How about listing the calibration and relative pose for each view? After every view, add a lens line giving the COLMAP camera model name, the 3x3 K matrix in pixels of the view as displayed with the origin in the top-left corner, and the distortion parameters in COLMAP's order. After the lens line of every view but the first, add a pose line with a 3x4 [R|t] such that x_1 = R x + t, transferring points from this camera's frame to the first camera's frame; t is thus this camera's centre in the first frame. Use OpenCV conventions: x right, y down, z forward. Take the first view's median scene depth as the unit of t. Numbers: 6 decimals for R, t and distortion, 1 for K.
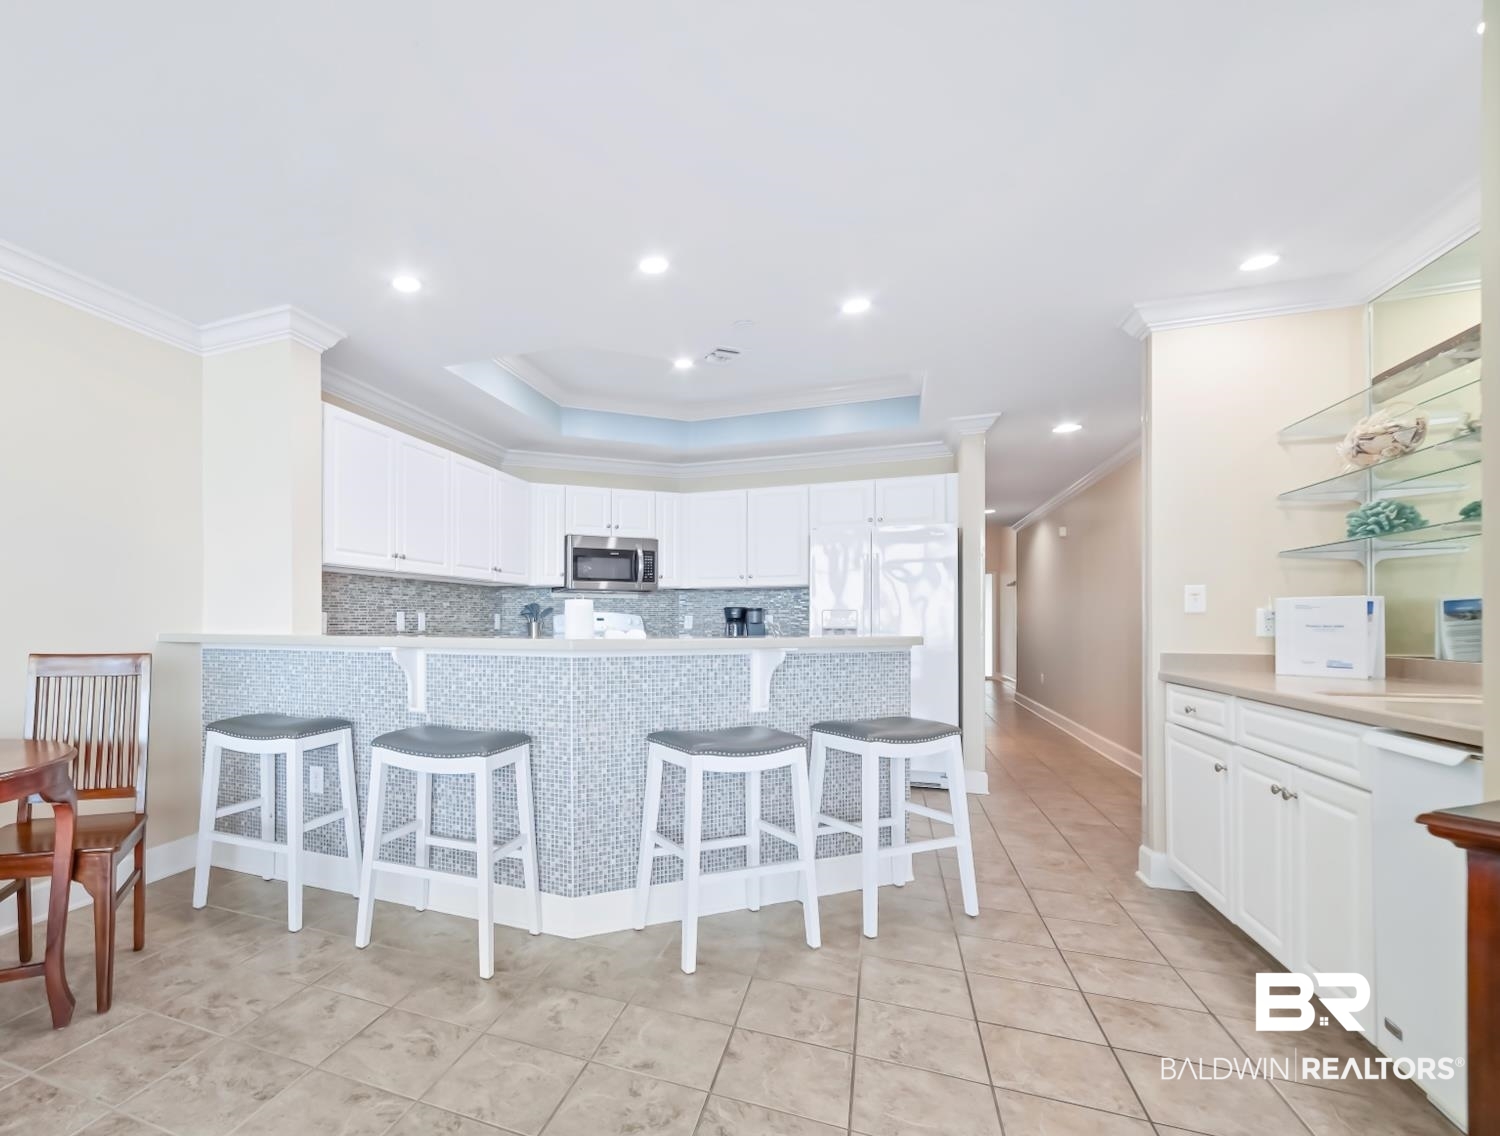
lens RADIAL K [[724.9, 0, 565.0], [0, 724.9, 625.9], [0, 0, 1]] dist [0.010480, 0.000543]
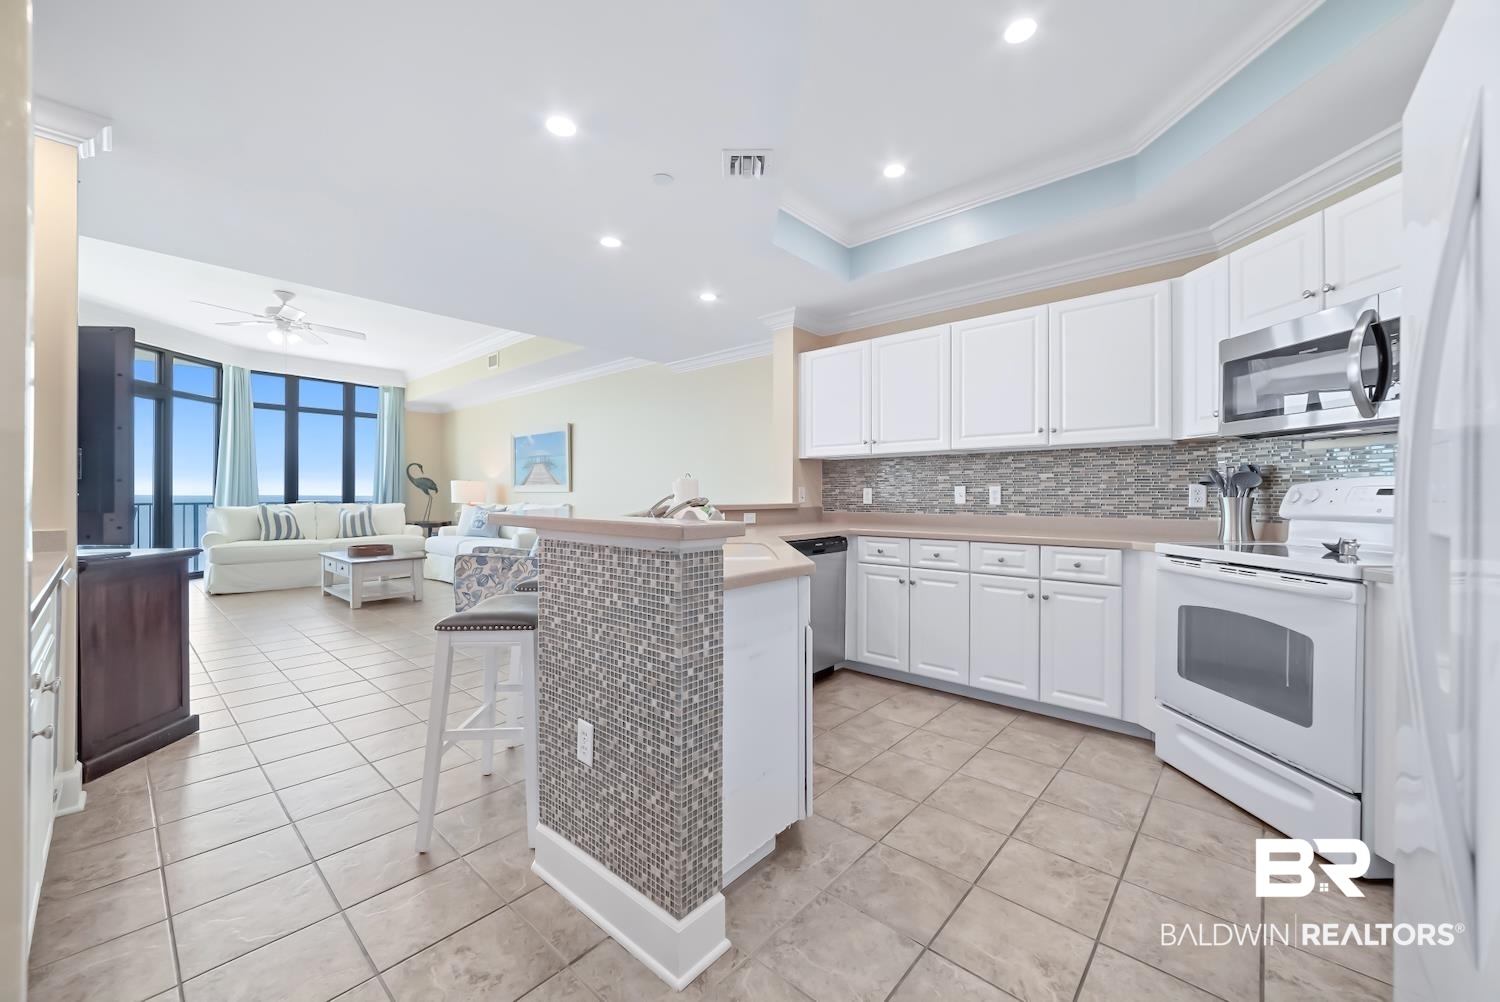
lens RADIAL K [[578.3, 0, 754.3], [0, 578.3, 485.5], [0, 0, 1]] dist [-0.005944, 0.001745]
pose [[-0.299490, -0.013815, -0.953999, 0.583921], [-0.008078, 0.999896, -0.011944, -0.006008], [0.954065, 0.004130, -0.299570, 0.827092]]
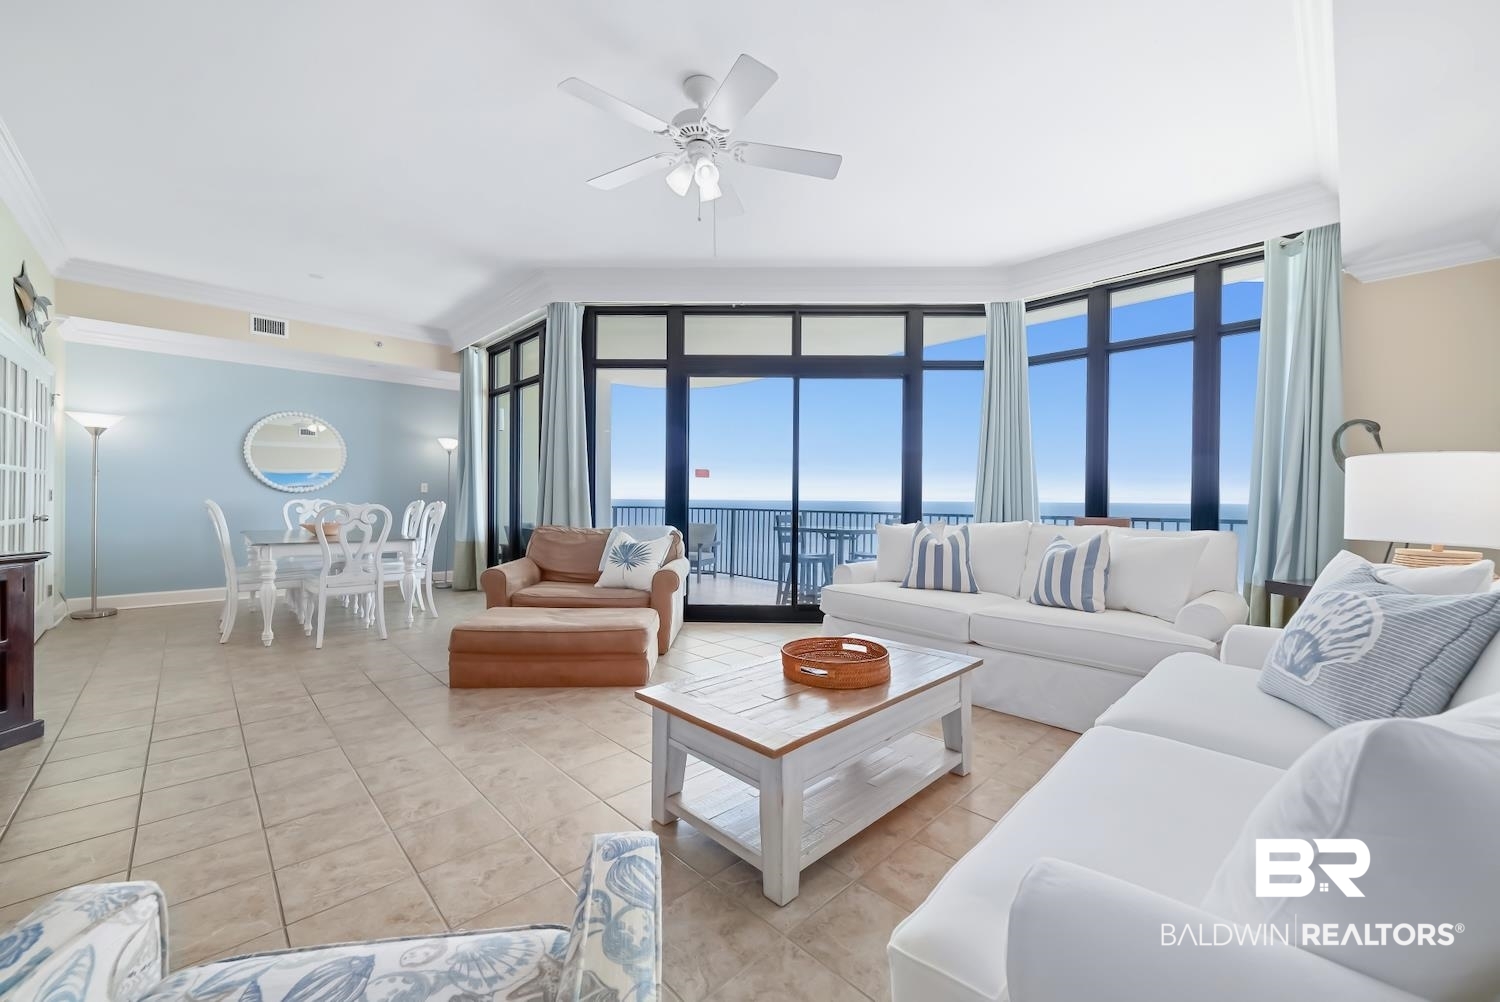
lens RADIAL K [[578.3, 0, 750.1], [0, 578.3, 501.5], [0, 0, 1]] dist [-0.005944, 0.001745]
pose [[-0.925510, -0.009428, 0.378605, -0.427670], [-0.006490, 0.999938, 0.009037, 0.000412], [-0.378667, 0.005907, -0.925514, 0.128813]]
